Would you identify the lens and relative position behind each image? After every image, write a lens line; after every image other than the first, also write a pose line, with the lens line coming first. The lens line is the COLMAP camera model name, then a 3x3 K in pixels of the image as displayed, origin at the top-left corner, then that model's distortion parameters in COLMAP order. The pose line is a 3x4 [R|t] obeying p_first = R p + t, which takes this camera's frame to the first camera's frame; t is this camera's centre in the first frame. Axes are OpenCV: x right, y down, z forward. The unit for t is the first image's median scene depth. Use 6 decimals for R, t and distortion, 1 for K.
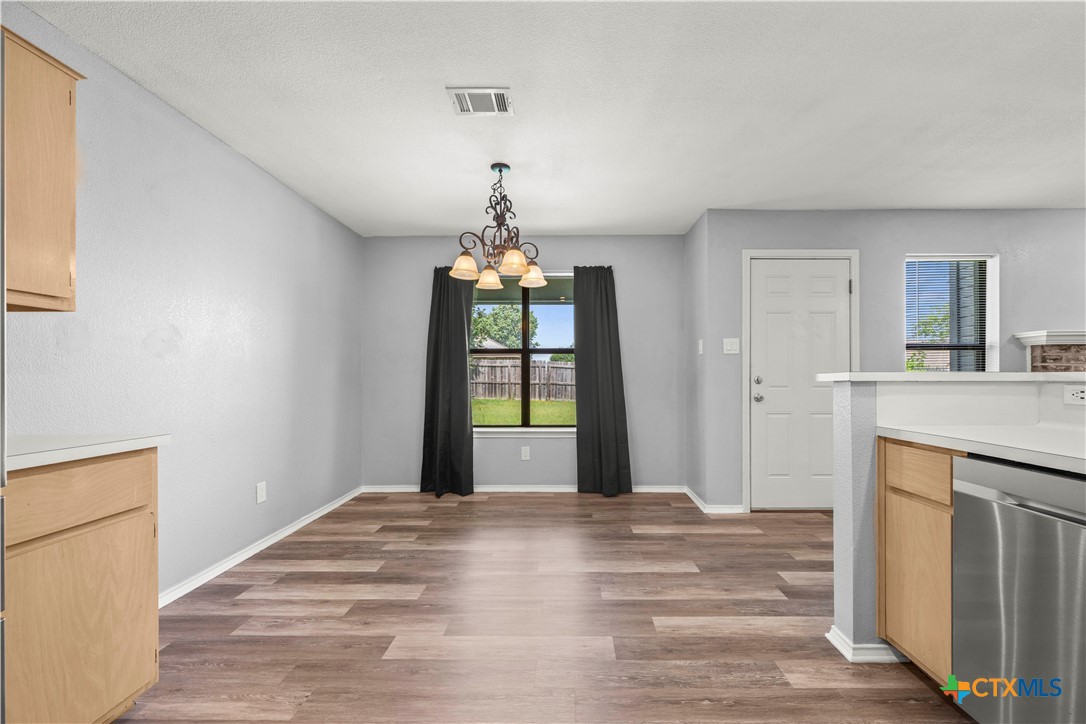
lens RADIAL K [[432.0, 0, 565.6], [0, 432.0, 378.2], [0, 0, 1]] dist [-0.002858, -0.000112]
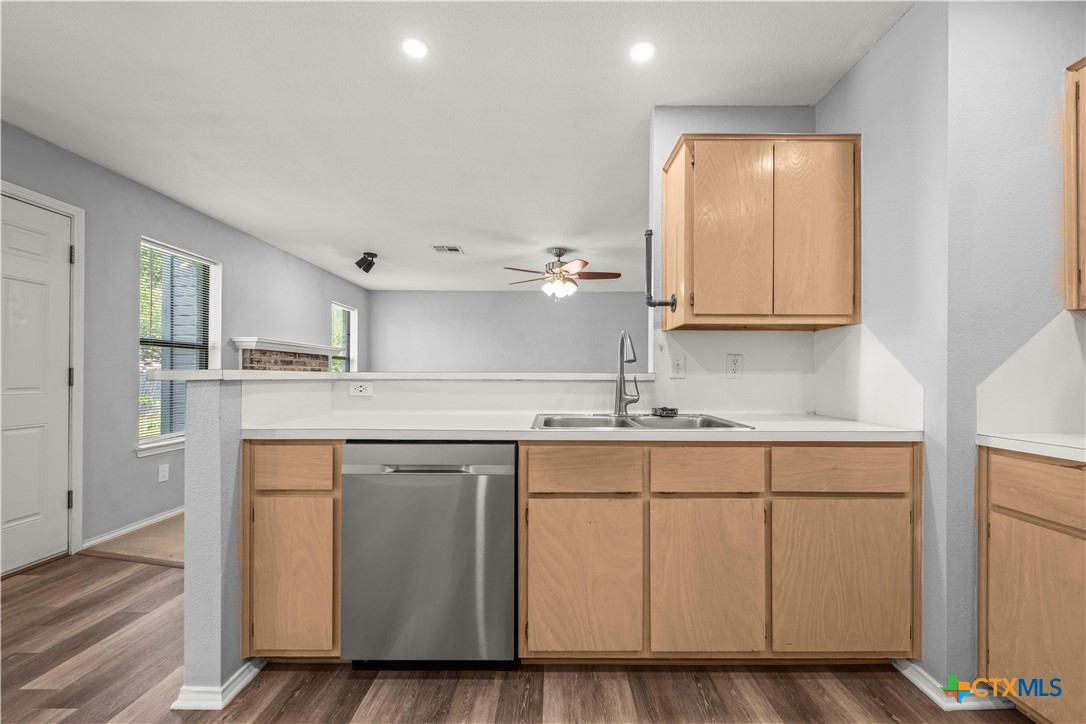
lens RADIAL K [[432.0, 0, 551.2], [0, 432.0, 374.0], [0, 0, 1]] dist [-0.002858, -0.000112]
pose [[-0.008407, 0.007149, 0.999939, -0.140444], [-0.001338, 0.999973, -0.007161, 0.000277], [-0.999964, -0.001399, -0.008397, 0.249420]]
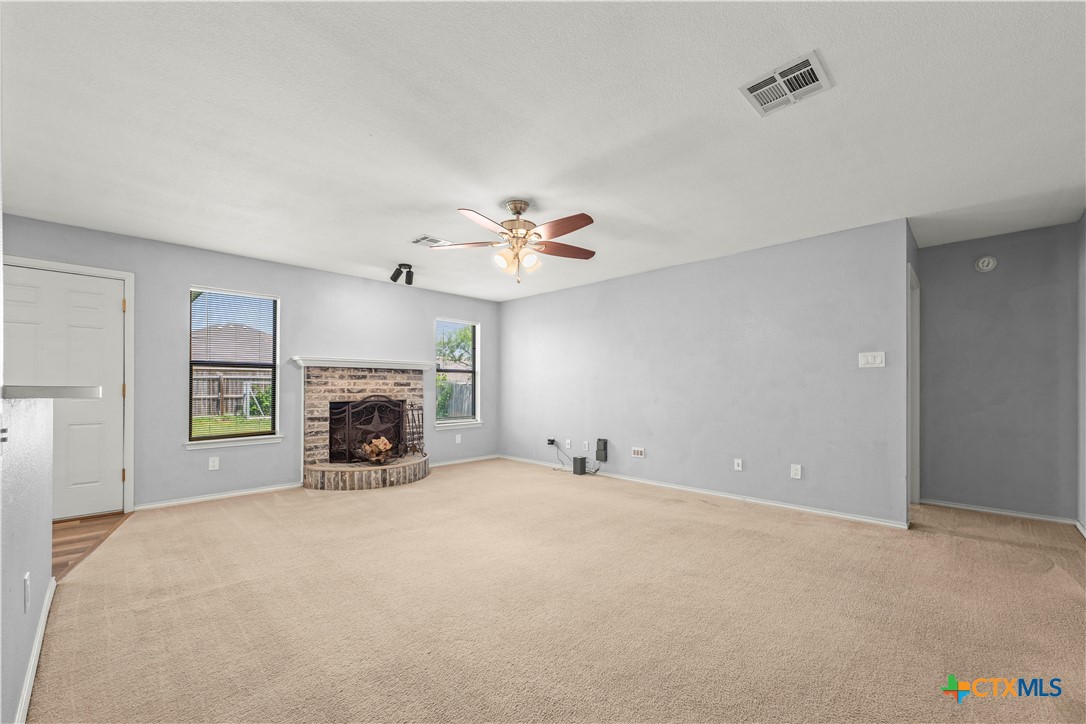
lens RADIAL K [[432.0, 0, 548.1], [0, 432.0, 387.0], [0, 0, 1]] dist [-0.002858, -0.000112]
pose [[0.687755, 0.003531, 0.725934, 0.892082], [-0.000176, 0.999989, -0.004698, -0.003955], [-0.725943, 0.003103, 0.687748, -0.768875]]
